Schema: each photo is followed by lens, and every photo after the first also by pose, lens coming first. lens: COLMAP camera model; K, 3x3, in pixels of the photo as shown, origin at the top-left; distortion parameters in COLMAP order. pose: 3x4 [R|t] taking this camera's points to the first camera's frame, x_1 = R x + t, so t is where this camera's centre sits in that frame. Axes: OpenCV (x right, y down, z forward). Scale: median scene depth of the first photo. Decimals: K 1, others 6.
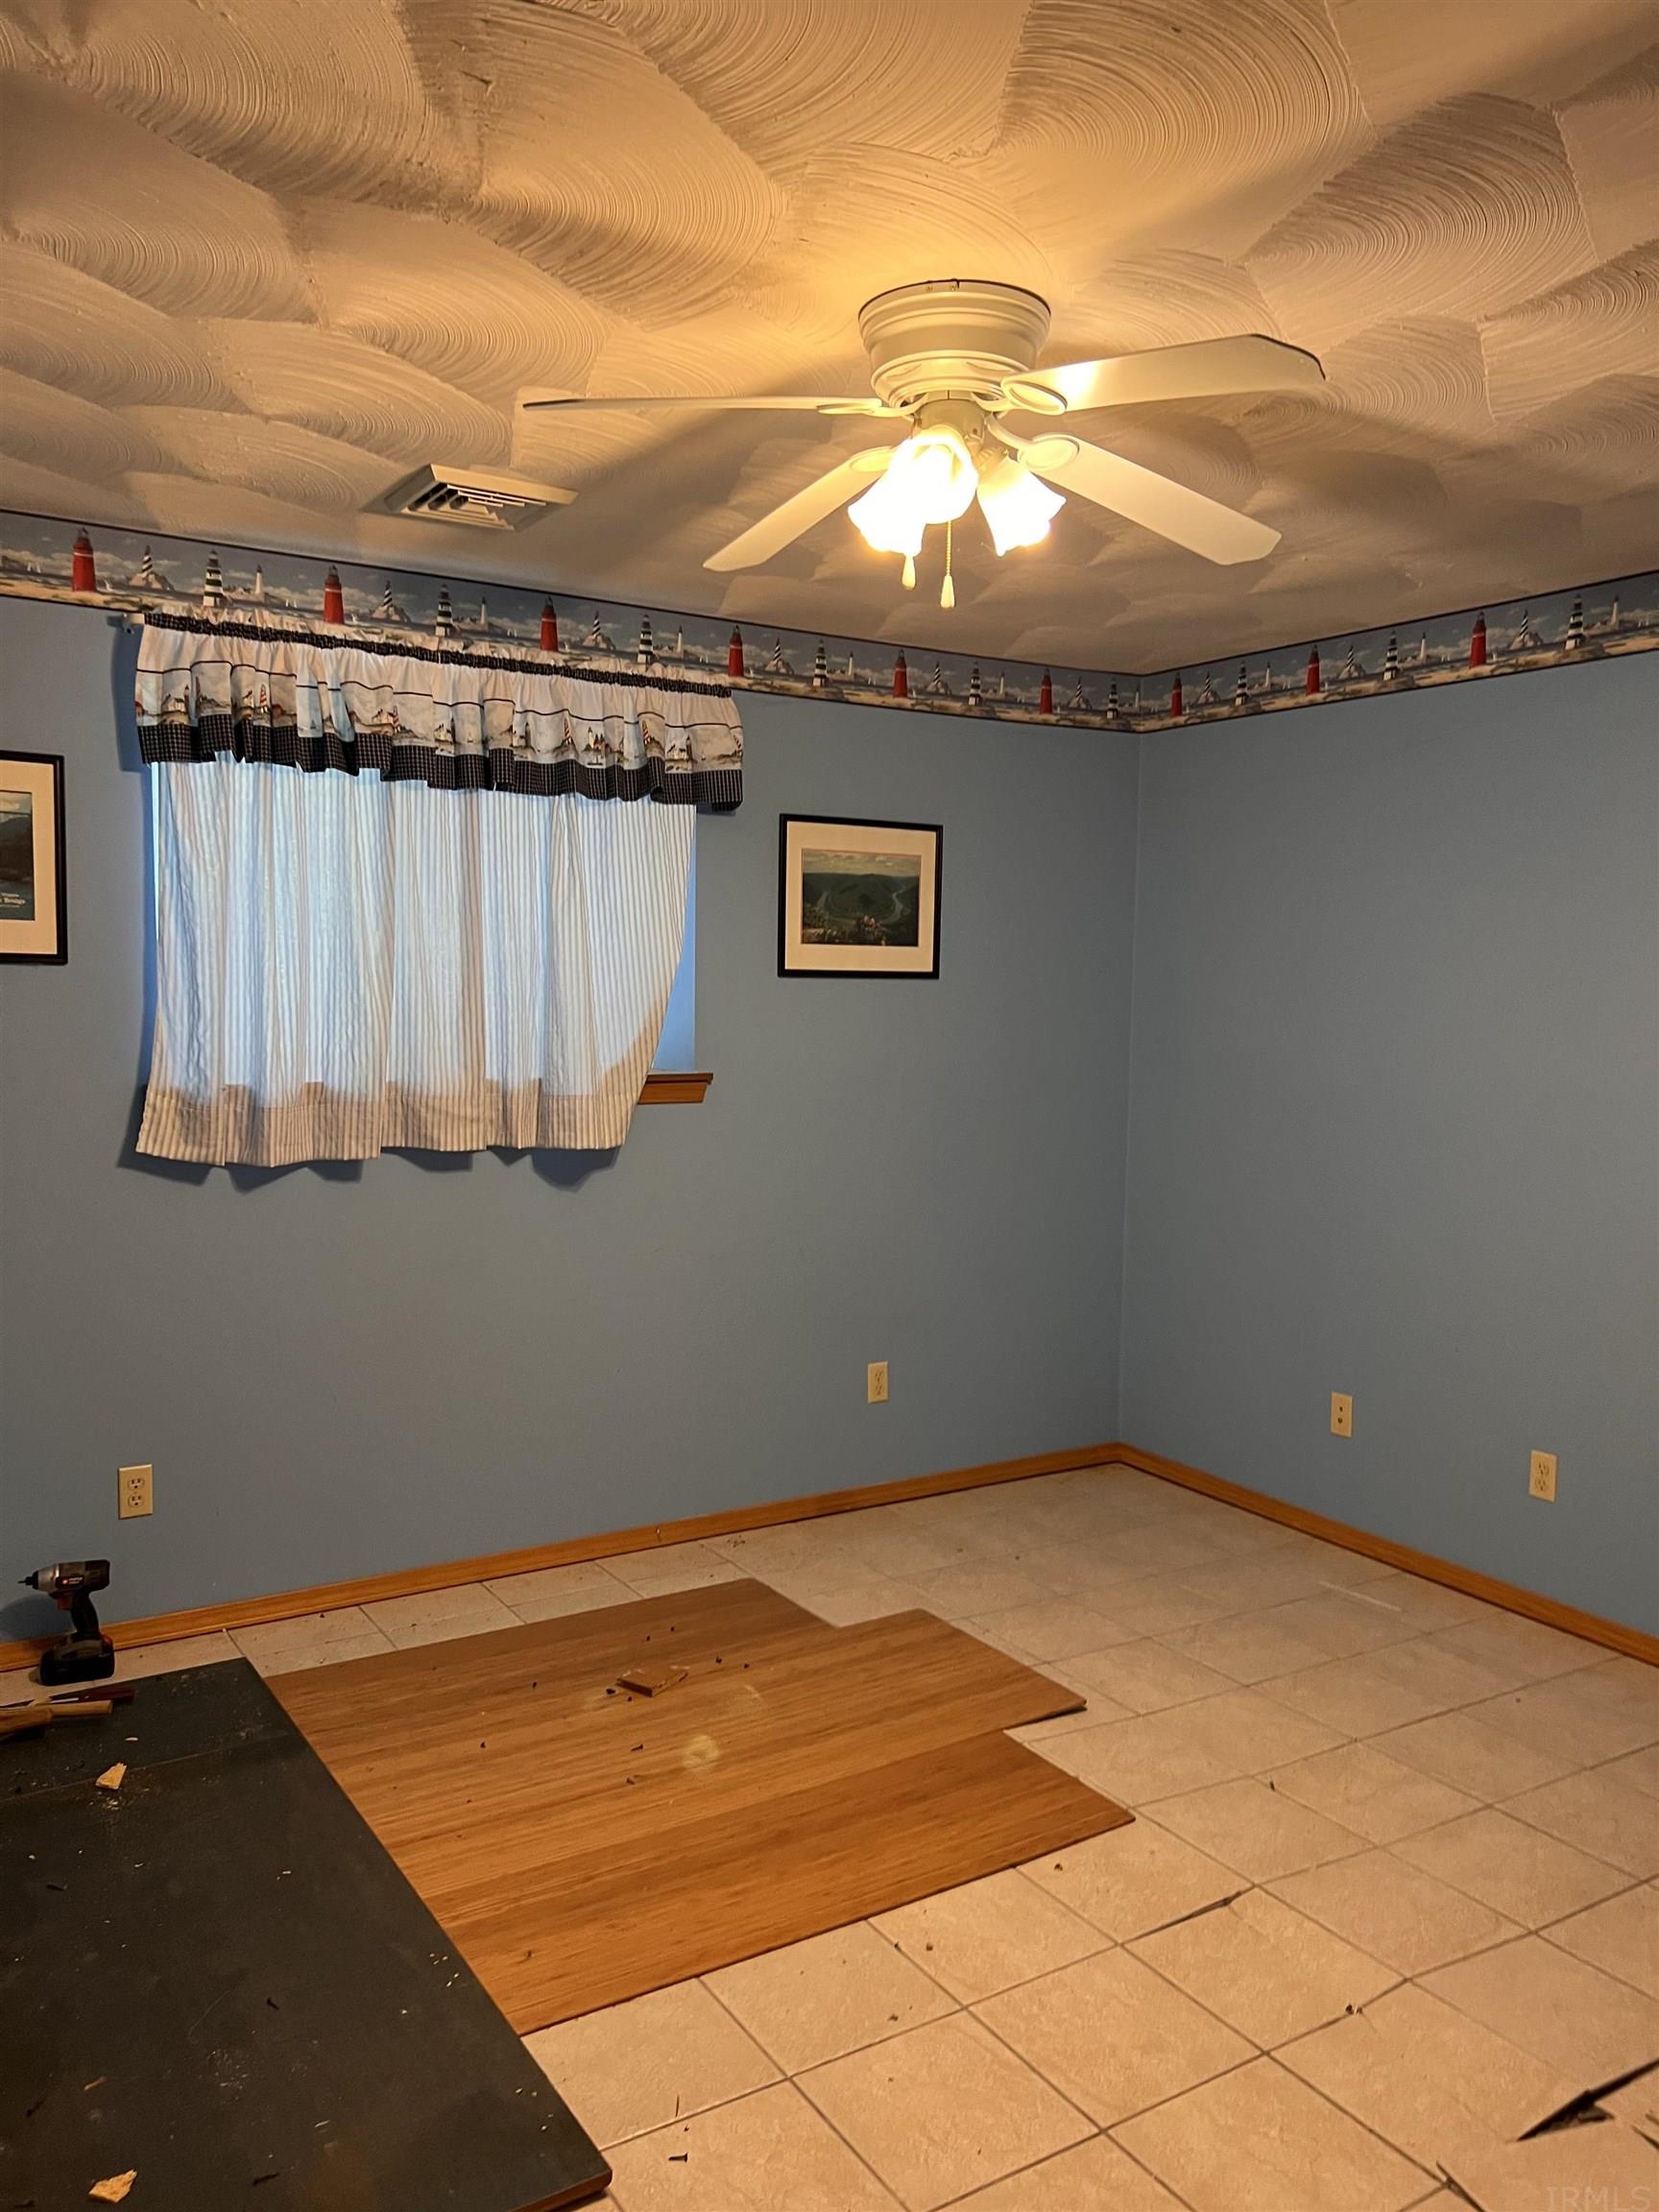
lens RADIAL K [[1657.7, 0, 860.6], [0, 1657.7, 1154.8], [0, 0, 1]] dist [0.066128, -0.070934]
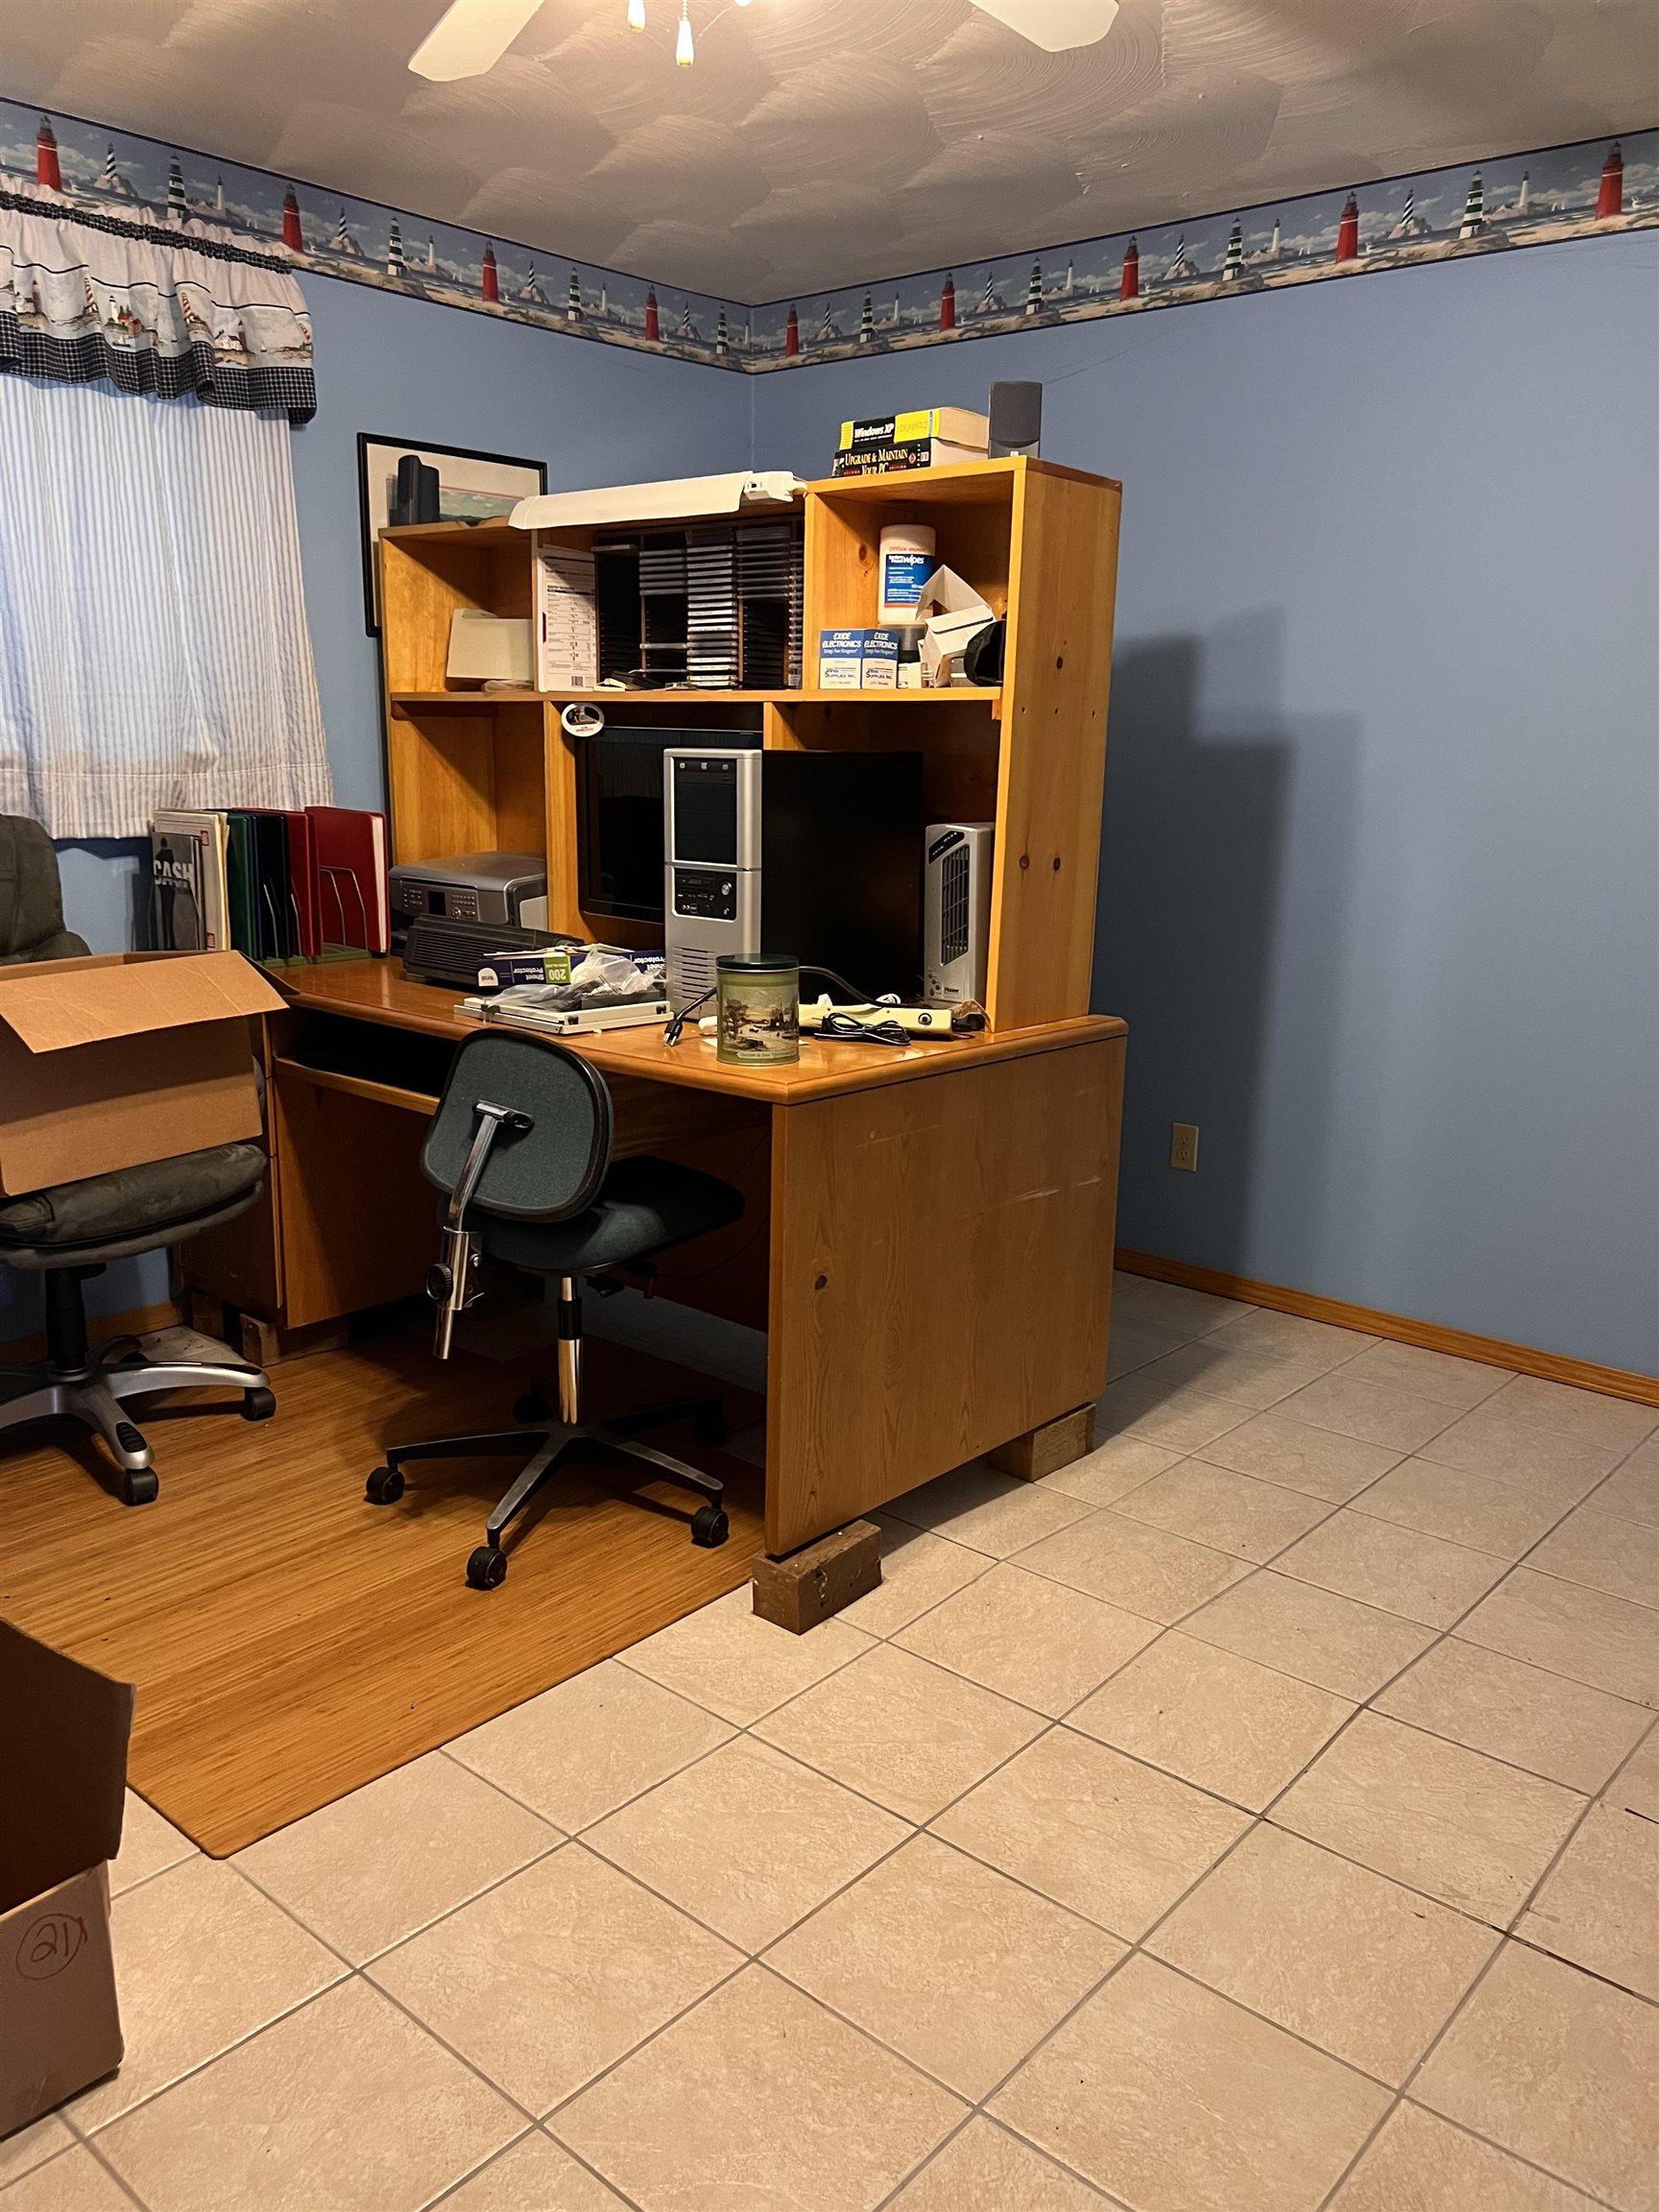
lens RADIAL K [[1657.7, 0, 839.3], [0, 1657.7, 1108.1], [0, 0, 1]] dist [0.066128, -0.070934]
pose [[0.959831, -0.061825, 0.273683, -0.074666], [0.028802, 0.991979, 0.123078, 0.039032], [-0.279097, -0.110252, 0.953913, 0.098101]]
